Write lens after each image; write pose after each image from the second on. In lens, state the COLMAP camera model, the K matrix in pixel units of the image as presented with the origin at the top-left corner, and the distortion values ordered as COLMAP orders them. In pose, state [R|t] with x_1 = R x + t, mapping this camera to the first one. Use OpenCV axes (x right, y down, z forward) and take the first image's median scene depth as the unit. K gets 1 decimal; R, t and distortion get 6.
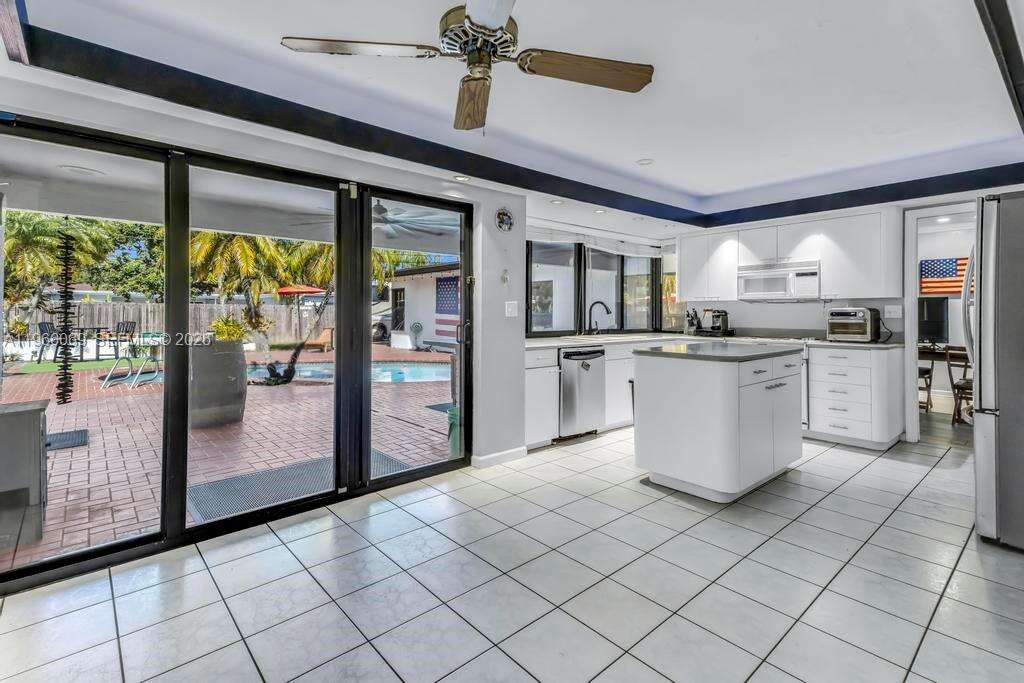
lens RADIAL K [[467.7, 0, 513.0], [0, 467.7, 311.5], [0, 0, 1]] dist [0.028910, 0.000051]
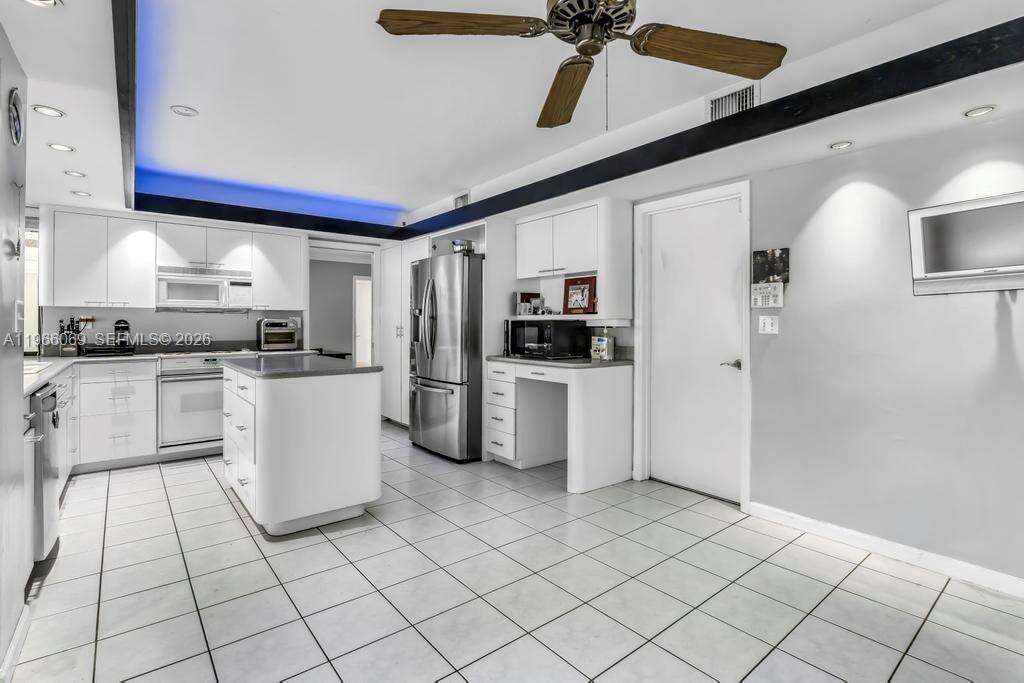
lens RADIAL K [[462.4, 0, 512.1], [0, 462.4, 330.3], [0, 0, 1]] dist [0.026329, 0.000110]
pose [[0.045374, -0.011041, 0.998909, -0.313137], [0.002280, 0.999937, 0.010948, 0.007318], [-0.998967, 0.001781, 0.045397, 0.390223]]
